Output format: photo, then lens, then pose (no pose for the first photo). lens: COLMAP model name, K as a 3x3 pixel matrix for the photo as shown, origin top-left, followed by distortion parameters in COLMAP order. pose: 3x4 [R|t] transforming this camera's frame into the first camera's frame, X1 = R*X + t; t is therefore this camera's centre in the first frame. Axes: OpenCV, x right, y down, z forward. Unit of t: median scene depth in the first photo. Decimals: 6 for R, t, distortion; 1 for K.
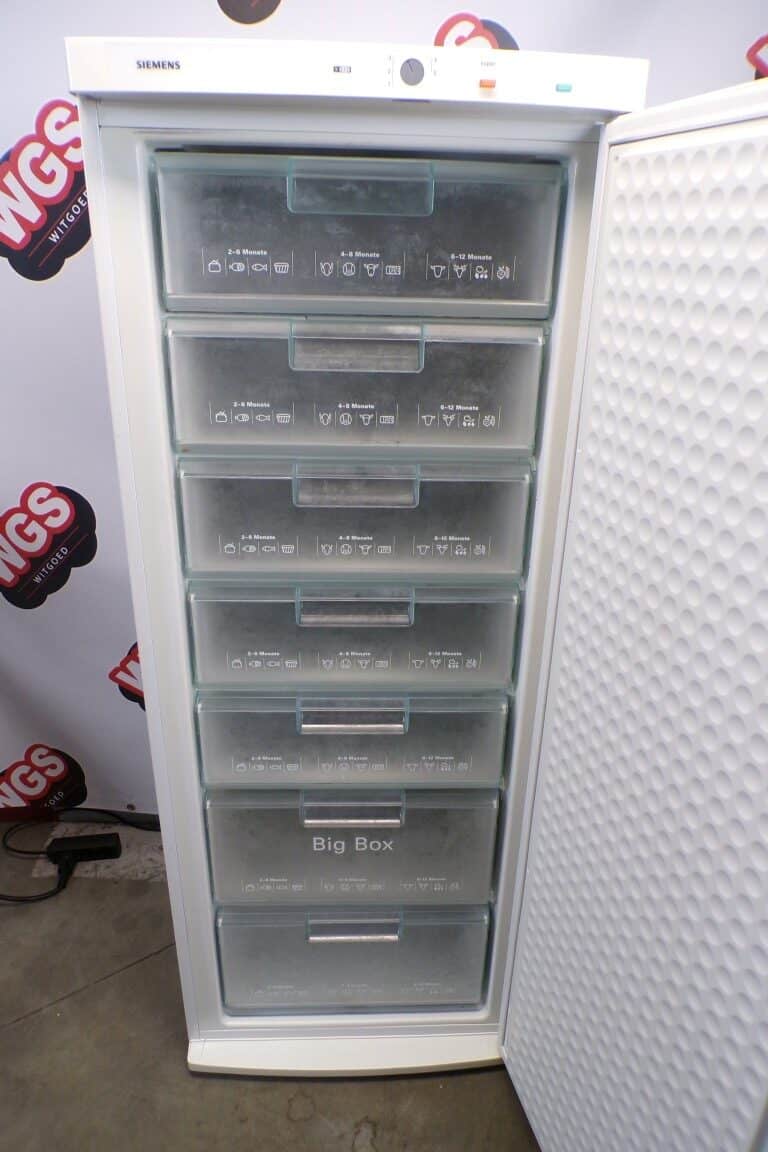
lens RADIAL K [[783.4, 0, 384.0], [0, 783.4, 576.0], [0, 0, 1]] dist [-0.030012, -0.000165]
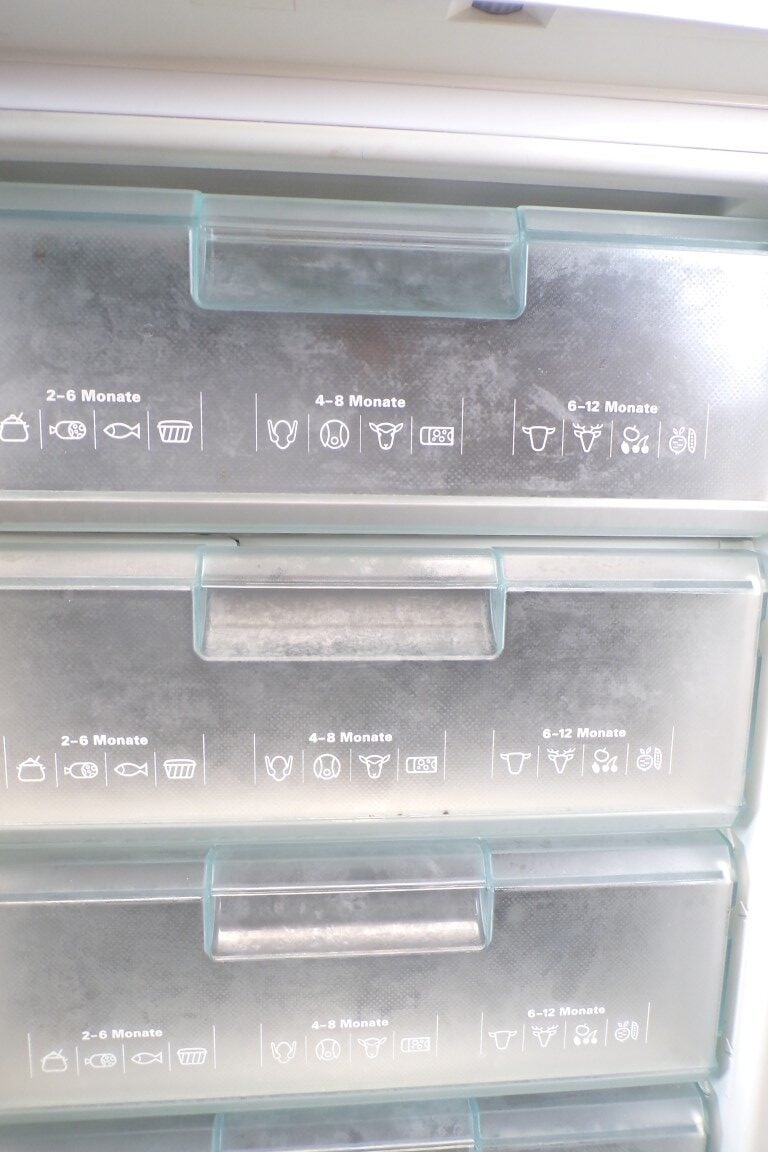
lens RADIAL K [[783.4, 0, 384.0], [0, 783.4, 576.0], [0, 0, 1]] dist [-0.030012, -0.000165]
pose [[0.998799, -0.014342, 0.046858, -0.038514], [0.025858, 0.966506, -0.255339, -0.204000], [-0.041626, 0.256244, 0.965715, 0.592796]]
